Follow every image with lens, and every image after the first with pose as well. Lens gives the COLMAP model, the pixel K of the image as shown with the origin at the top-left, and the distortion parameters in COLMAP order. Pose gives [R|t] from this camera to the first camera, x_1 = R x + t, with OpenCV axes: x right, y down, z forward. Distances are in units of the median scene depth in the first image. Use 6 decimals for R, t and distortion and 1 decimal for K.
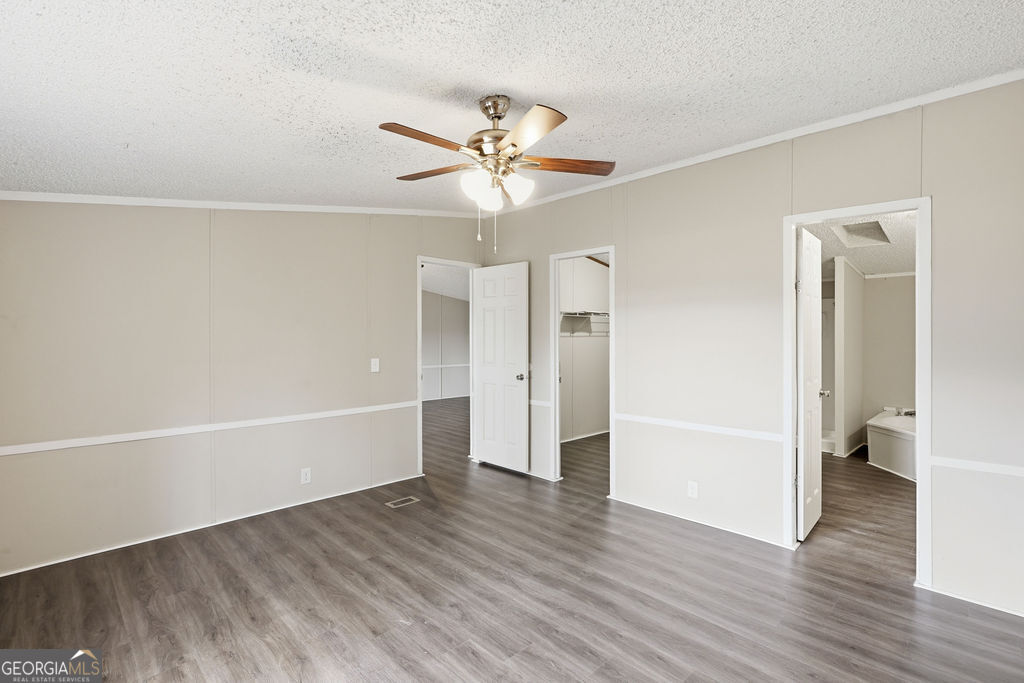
lens RADIAL K [[479.1, 0, 507.8], [0, 479.1, 335.7], [0, 0, 1]] dist [-0.003324, 0.000244]
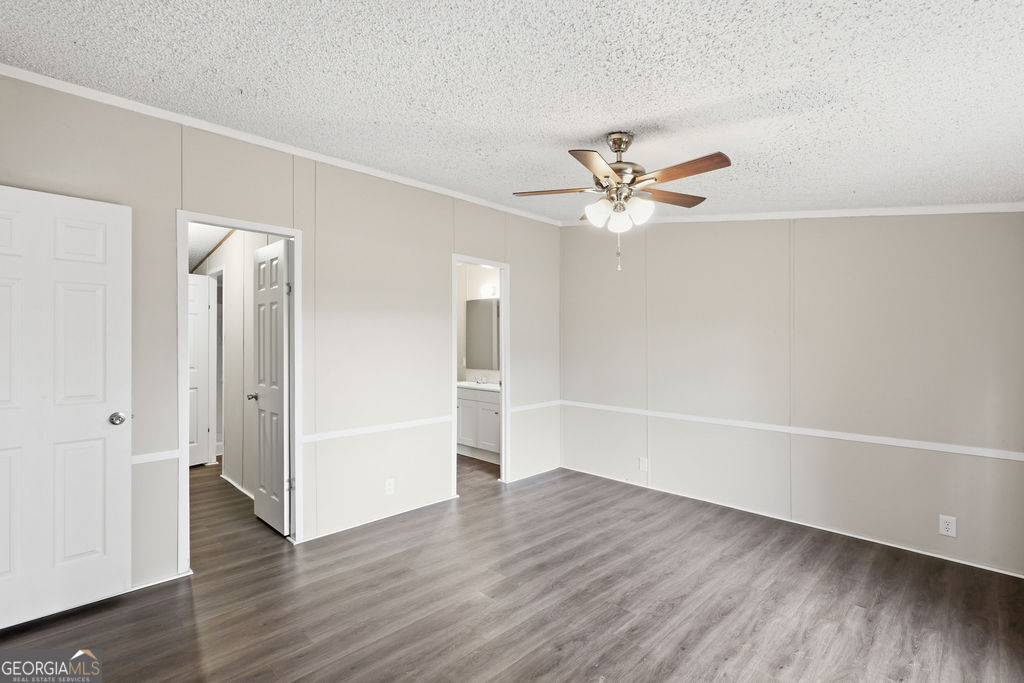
lens RADIAL K [[479.1, 0, 507.8], [0, 479.1, 335.7], [0, 0, 1]] dist [-0.003324, 0.000244]
pose [[-0.012258, 0.011383, 0.999860, -0.981180], [-0.003066, 0.999930, -0.011422, -0.003301], [-0.999920, -0.003206, -0.012222, 1.082828]]
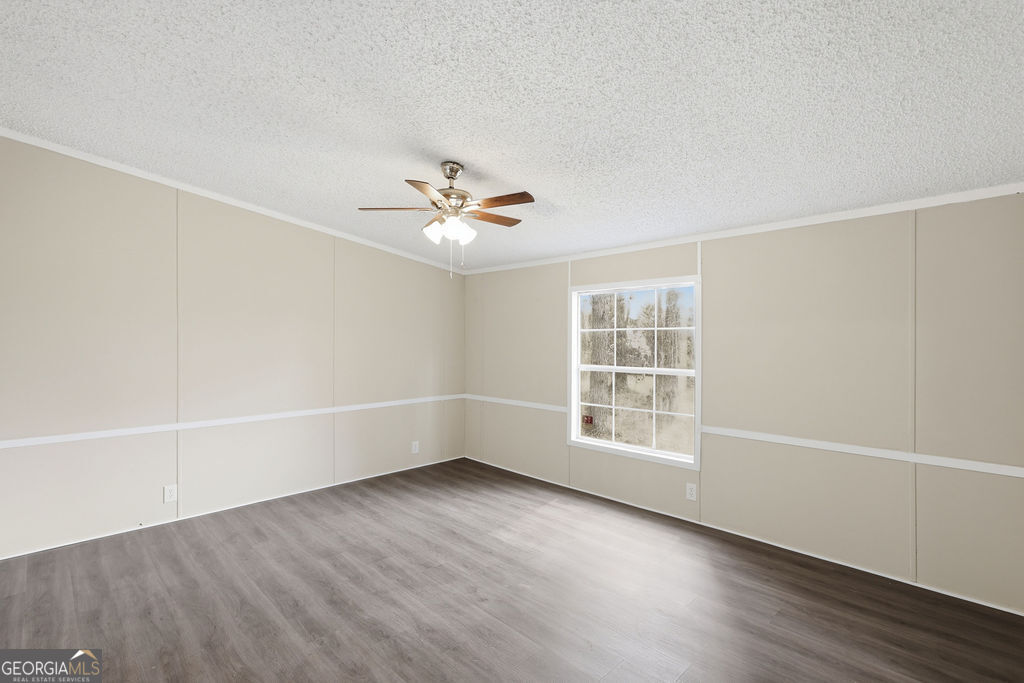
lens RADIAL K [[479.1, 0, 507.8], [0, 479.1, 335.7], [0, 0, 1]] dist [-0.003324, 0.000244]
pose [[-0.999994, -0.001157, -0.003164, -0.156520], [-0.001148, 0.999995, -0.003016, -0.006542], [0.003168, -0.003012, -0.999990, 1.993087]]
